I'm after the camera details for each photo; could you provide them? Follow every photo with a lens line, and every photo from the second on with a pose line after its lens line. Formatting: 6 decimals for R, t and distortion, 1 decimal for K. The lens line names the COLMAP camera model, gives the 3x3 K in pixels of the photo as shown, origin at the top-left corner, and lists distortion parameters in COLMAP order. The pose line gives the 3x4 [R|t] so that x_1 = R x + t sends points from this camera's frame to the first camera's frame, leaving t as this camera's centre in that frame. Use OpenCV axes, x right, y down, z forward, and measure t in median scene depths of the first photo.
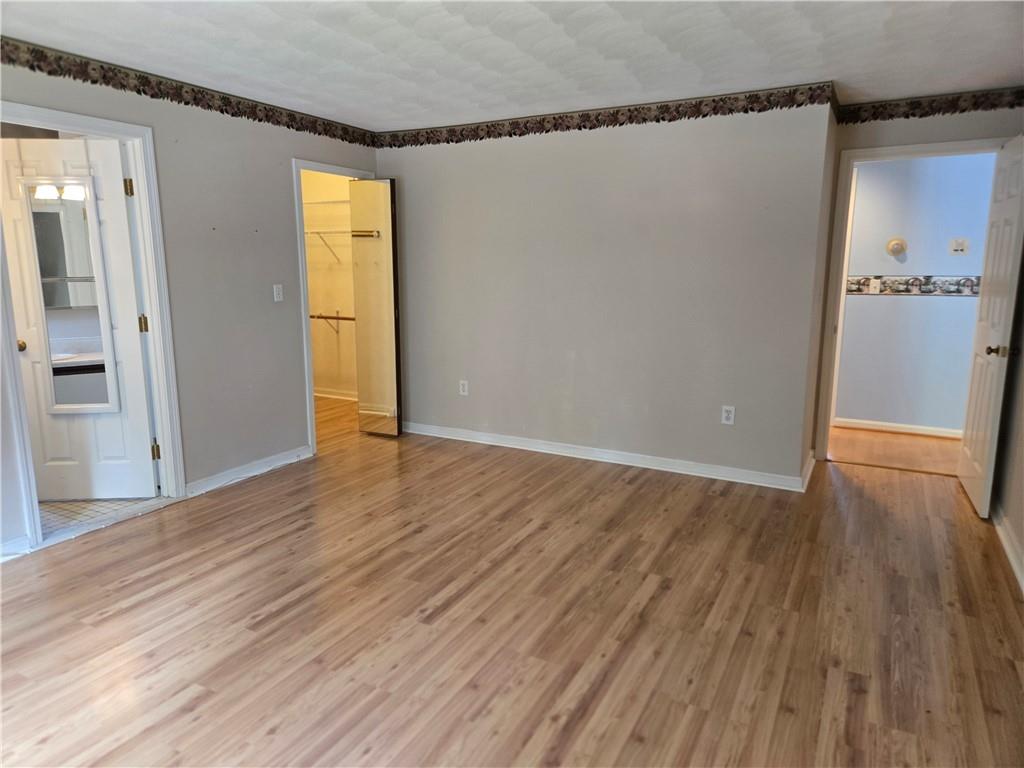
lens RADIAL K [[711.3, 0, 512.0], [0, 711.3, 384.0], [0, 0, 1]] dist [0.059366, -0.003875]
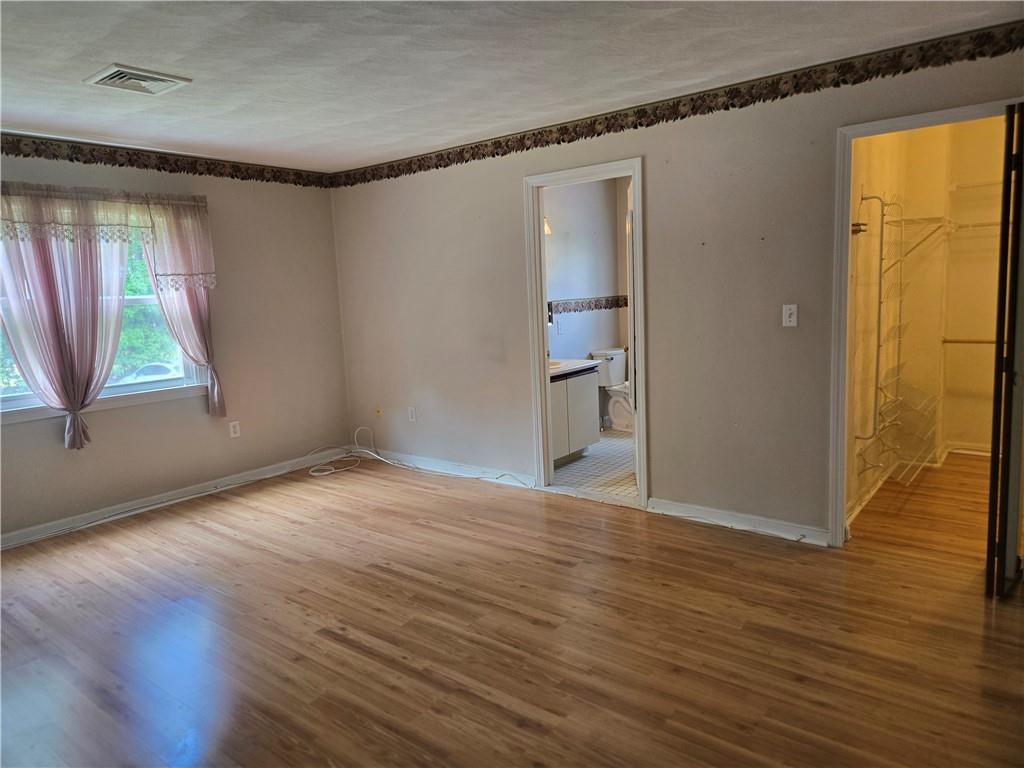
lens RADIAL K [[711.3, 0, 512.0], [0, 711.3, 384.0], [0, 0, 1]] dist [0.059366, -0.003875]
pose [[-0.218594, 0.146063, -0.964823, 0.636909], [-0.123639, 0.976620, 0.175861, -0.201189], [0.967952, 0.157731, -0.195424, 1.132342]]
